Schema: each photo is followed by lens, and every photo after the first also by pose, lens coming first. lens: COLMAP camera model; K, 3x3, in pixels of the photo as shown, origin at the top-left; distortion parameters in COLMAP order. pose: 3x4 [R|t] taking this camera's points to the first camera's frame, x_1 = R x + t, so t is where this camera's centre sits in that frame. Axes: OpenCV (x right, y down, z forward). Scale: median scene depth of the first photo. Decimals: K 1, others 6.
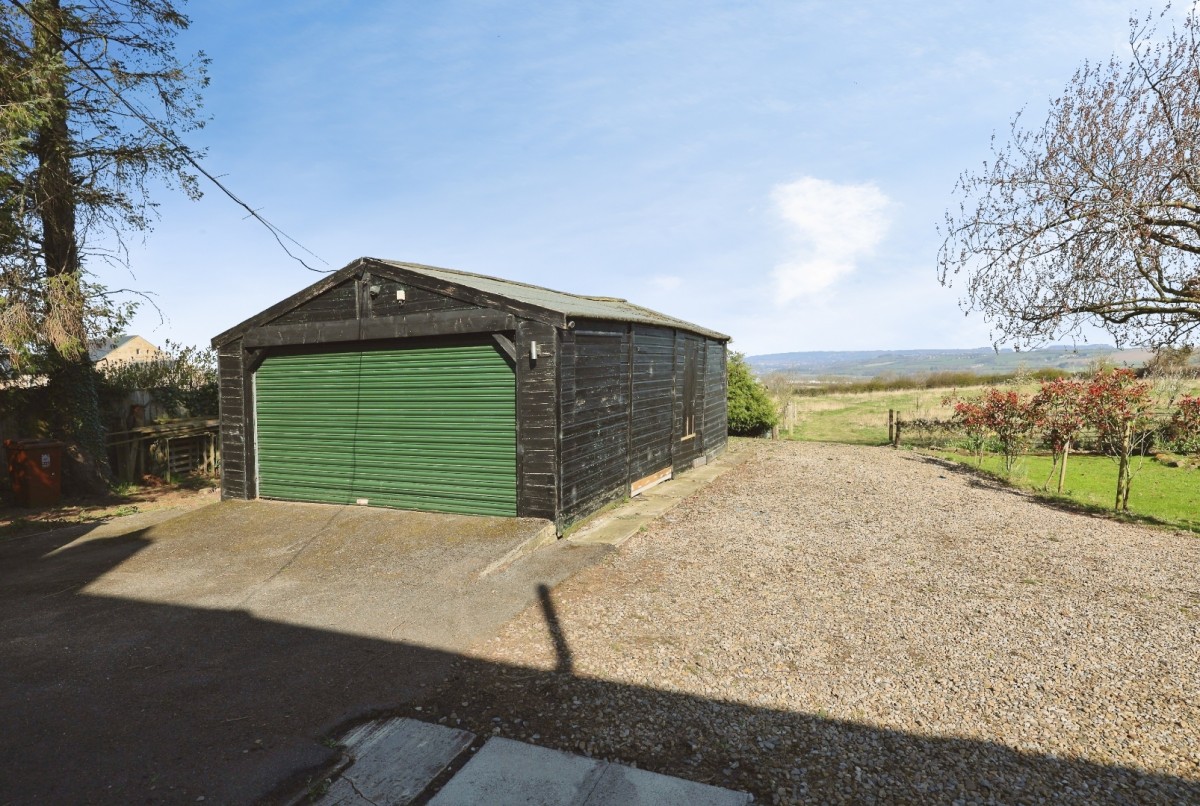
lens RADIAL K [[635.5, 0, 600.0], [0, 635.5, 403.0], [0, 0, 1]] dist [0.001298, 0.000601]
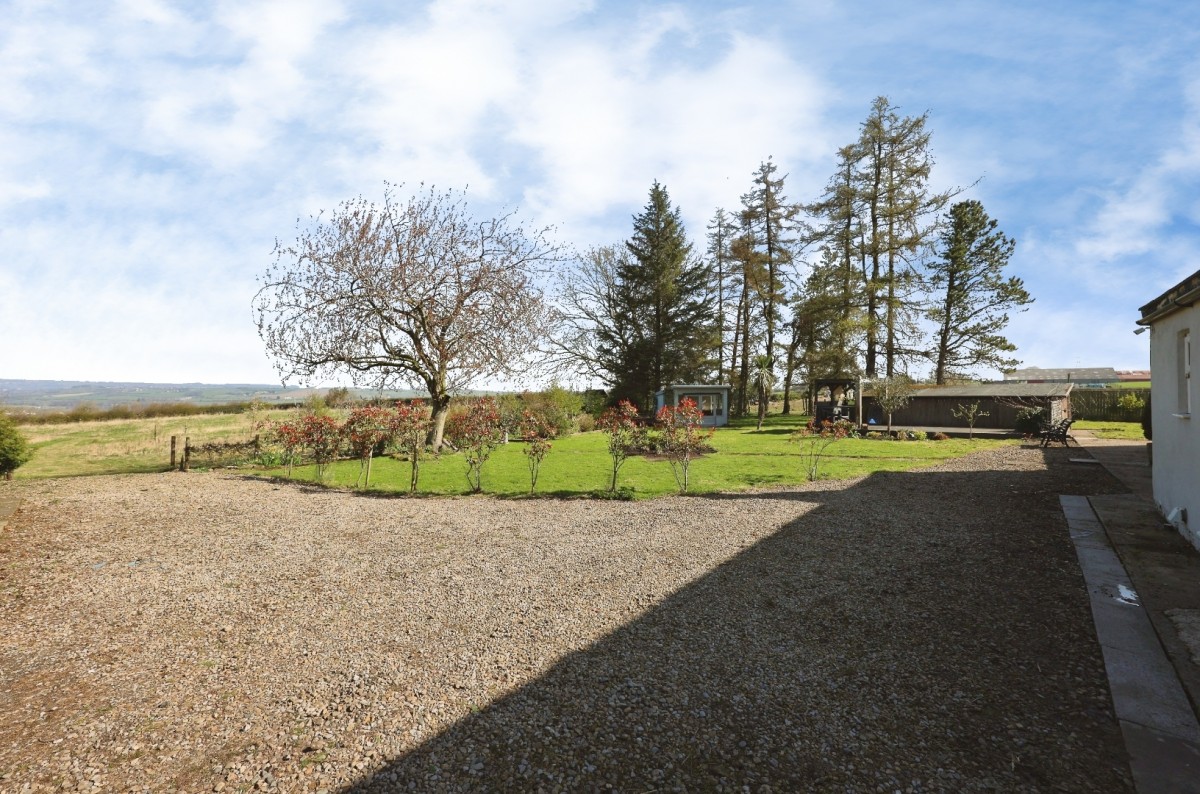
lens RADIAL K [[475.3, 0, 600.0], [0, 475.3, 397.0], [0, 0, 1]] dist [-0.001606, -0.000228]
pose [[0.339205, 0.022109, 0.940453, -0.086291], [0.036331, 0.998670, -0.036582, -0.000446], [-0.940011, 0.046576, 0.337951, 0.124633]]
